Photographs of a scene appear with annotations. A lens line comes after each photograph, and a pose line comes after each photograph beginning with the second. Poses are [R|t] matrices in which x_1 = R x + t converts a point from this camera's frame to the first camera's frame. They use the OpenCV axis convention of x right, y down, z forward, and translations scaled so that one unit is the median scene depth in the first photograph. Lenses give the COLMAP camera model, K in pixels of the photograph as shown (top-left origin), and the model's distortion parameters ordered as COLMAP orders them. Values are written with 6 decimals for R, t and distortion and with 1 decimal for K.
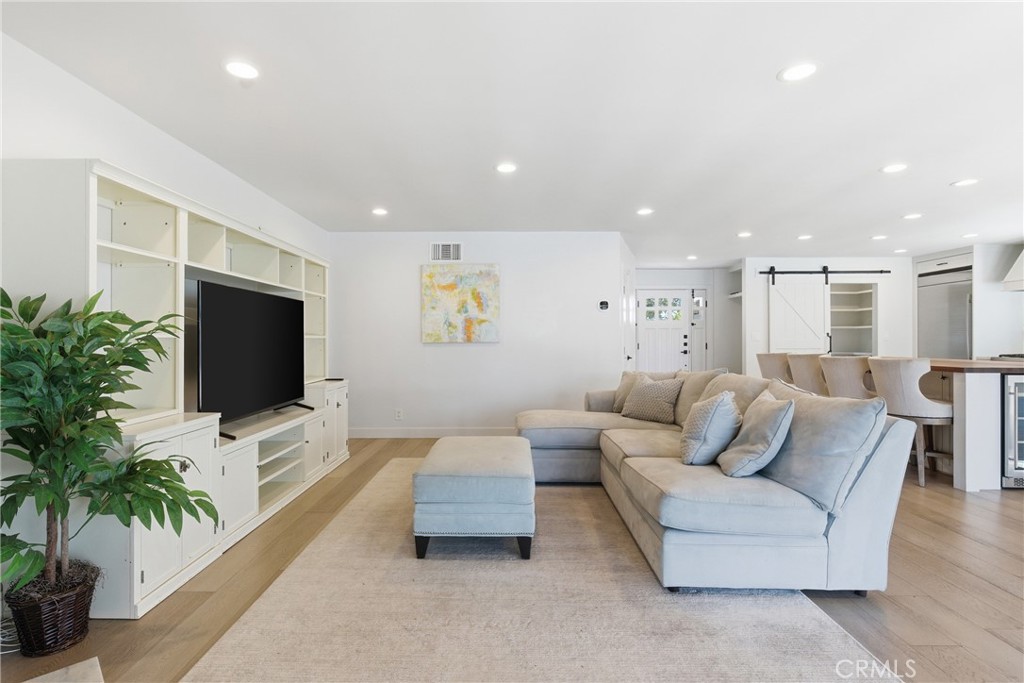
lens RADIAL K [[488.4, 0, 512.2], [0, 488.4, 341.9], [0, 0, 1]] dist [-0.001029, -0.000933]
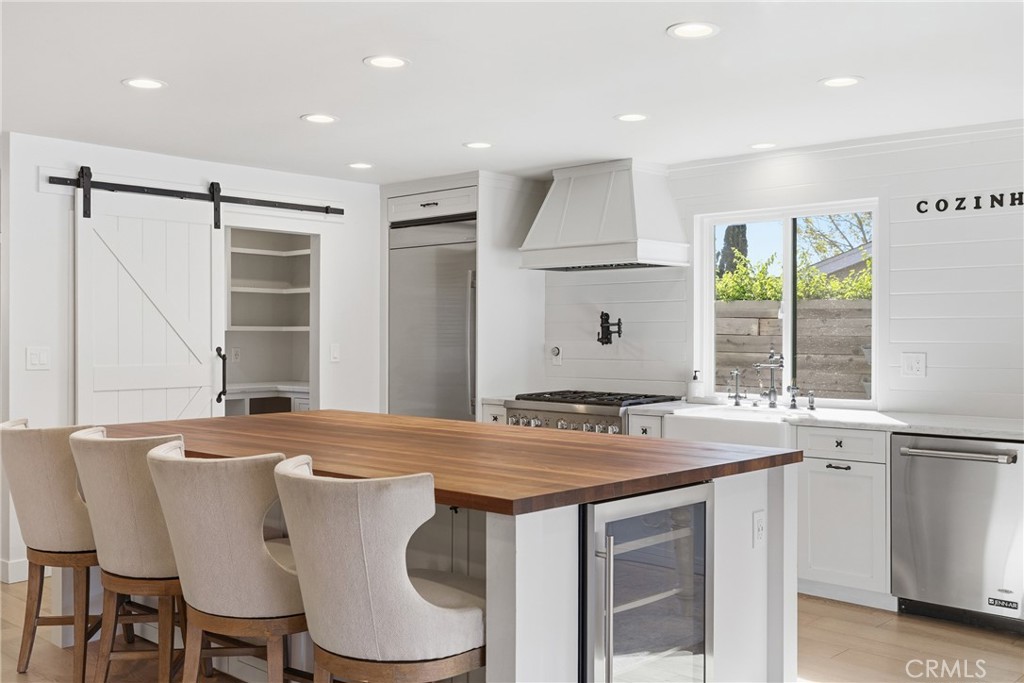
lens RADIAL K [[1014.0, 0, 512.5], [0, 1014.0, 340.2], [0, 0, 1]] dist [0.004832, 0.000000]
pose [[0.680958, 0.001298, 0.732321, 0.193601], [-0.002600, 0.999996, 0.000646, -0.025493], [-0.732318, -0.002344, 0.680959, 0.243506]]
